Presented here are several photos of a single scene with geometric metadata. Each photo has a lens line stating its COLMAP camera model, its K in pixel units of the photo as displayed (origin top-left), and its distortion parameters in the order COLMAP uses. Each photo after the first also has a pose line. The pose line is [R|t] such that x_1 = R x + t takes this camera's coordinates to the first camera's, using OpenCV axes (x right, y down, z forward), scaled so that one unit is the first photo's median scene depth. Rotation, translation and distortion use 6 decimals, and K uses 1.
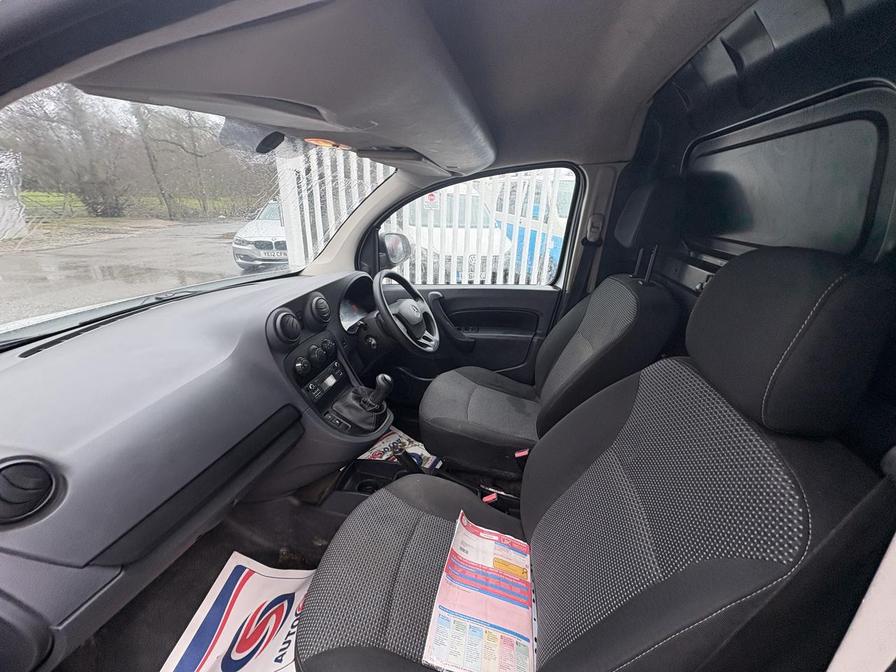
lens RADIAL K [[351.7, 0, 448.0], [0, 351.7, 336.3], [0, 0, 1]] dist [-0.002705, 0.000884]
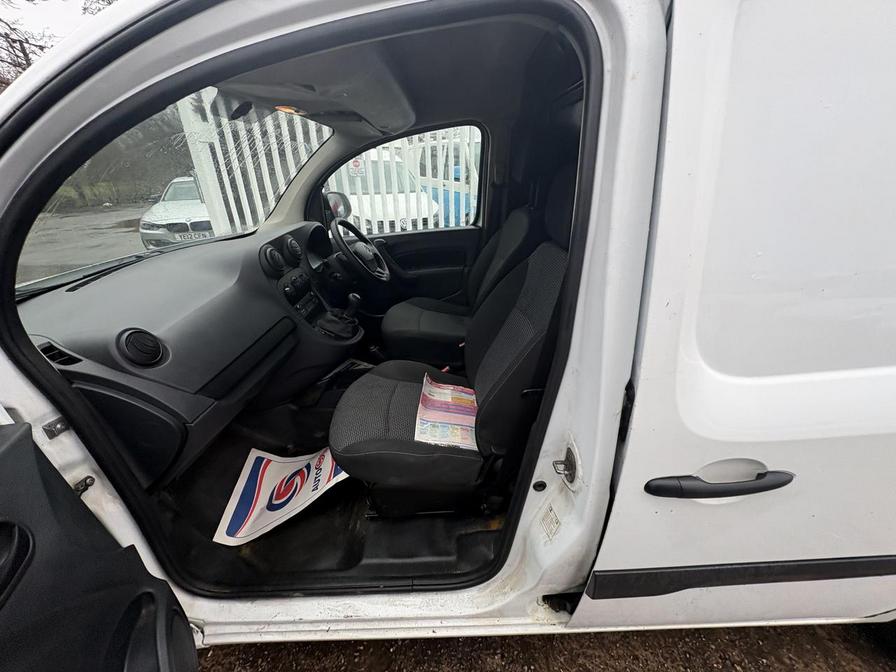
lens RADIAL K [[351.7, 0, 447.8], [0, 351.7, 337.9], [0, 0, 1]] dist [-0.002705, 0.000884]
pose [[0.977940, -0.131822, 0.162041, -0.057058], [0.118897, 0.989082, 0.087070, 0.153267], [-0.171749, -0.065883, 0.982935, -0.271823]]
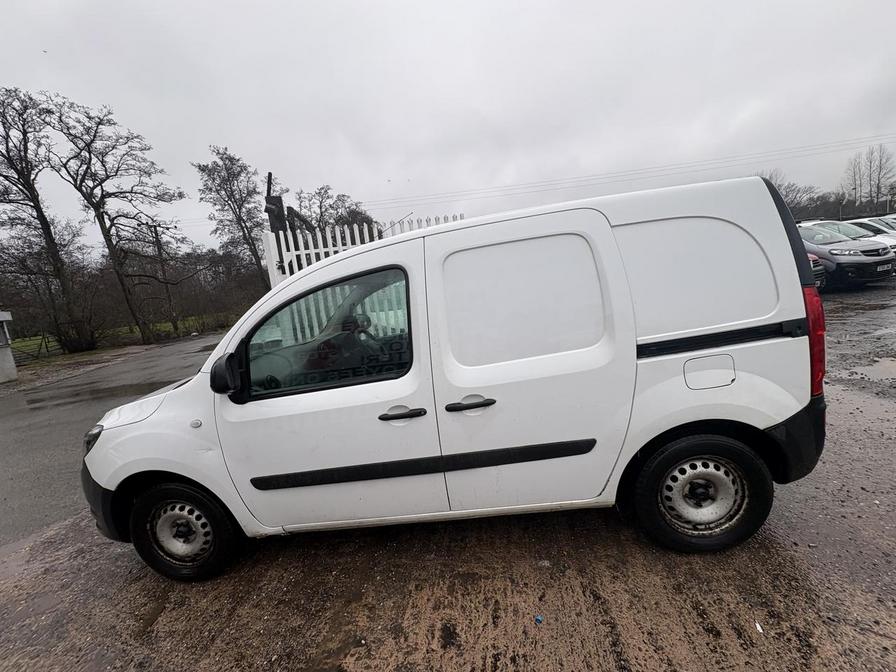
lens RADIAL K [[351.7, 0, 450.5], [0, 351.7, 330.1], [0, 0, 1]] dist [-0.002705, 0.000884]
pose [[0.981579, -0.161279, 0.102426, 0.152722], [0.180850, 0.957212, -0.225918, 0.410754], [-0.061608, 0.240280, 0.968747, -1.146495]]
